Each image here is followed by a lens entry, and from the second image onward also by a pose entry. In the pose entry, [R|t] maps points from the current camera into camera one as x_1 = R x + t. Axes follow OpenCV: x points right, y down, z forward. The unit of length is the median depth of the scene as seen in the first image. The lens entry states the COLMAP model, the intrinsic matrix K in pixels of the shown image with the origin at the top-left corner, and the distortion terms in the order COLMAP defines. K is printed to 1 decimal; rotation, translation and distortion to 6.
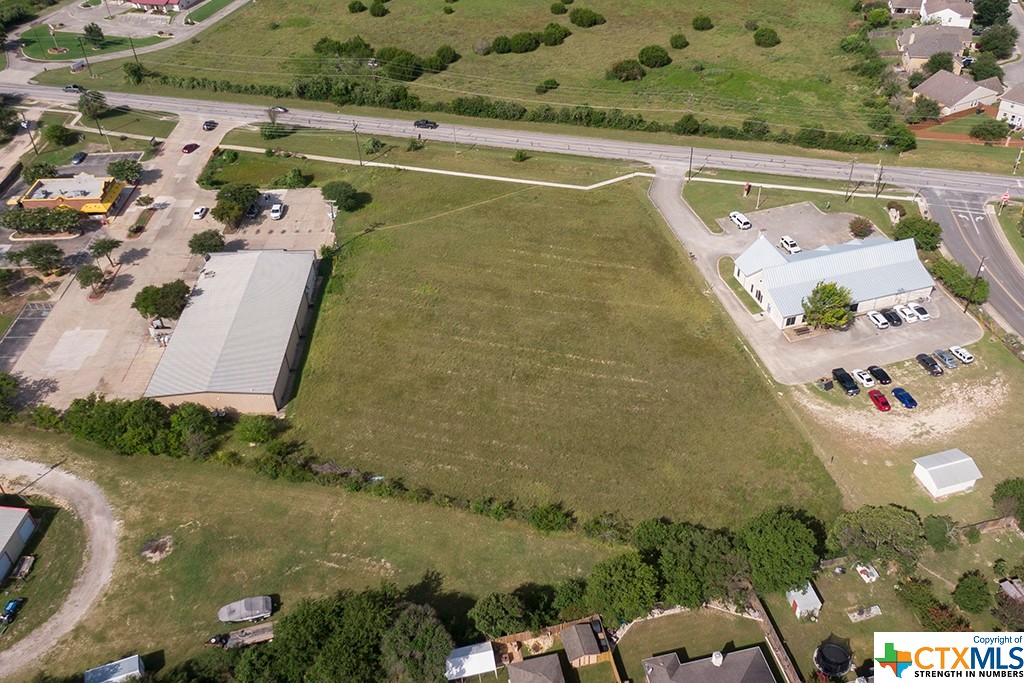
lens RADIAL K [[827.2, 0, 568.3], [0, 827.2, 340.8], [0, 0, 1]] dist [0.033222, -0.039937]
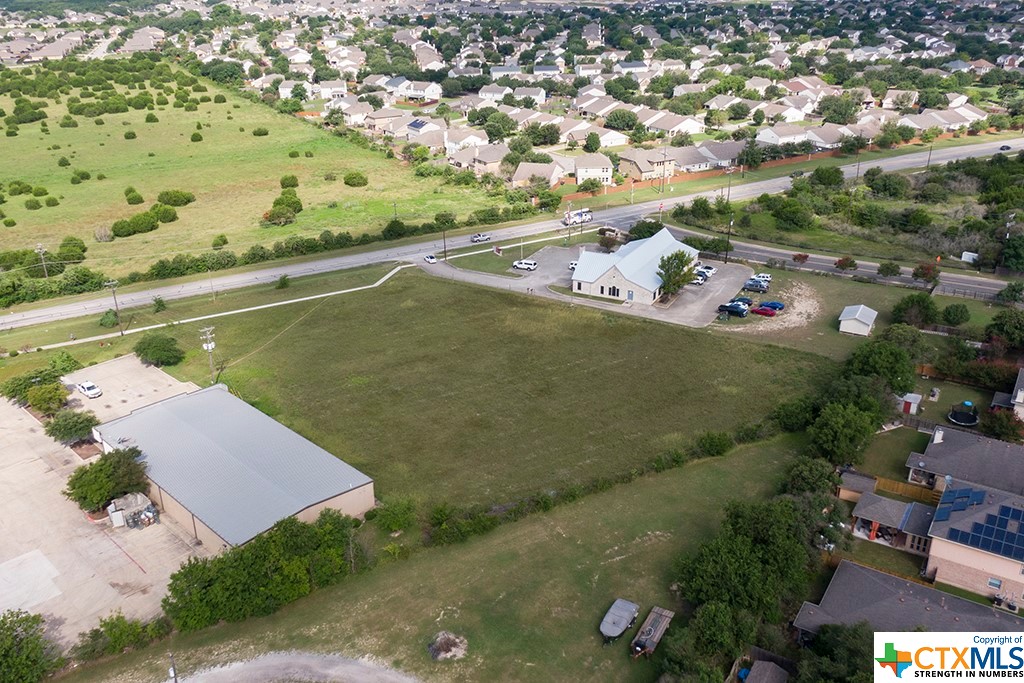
lens RADIAL K [[843.1, 0, 483.0], [0, 843.1, 342.2], [0, 0, 1]] dist [0.014692, -0.007913]
pose [[0.752859, -0.278431, 0.596388, -0.616204], [0.434662, 0.890741, -0.132848, 0.083780], [-0.494238, 0.359244, 0.791627, 0.187395]]
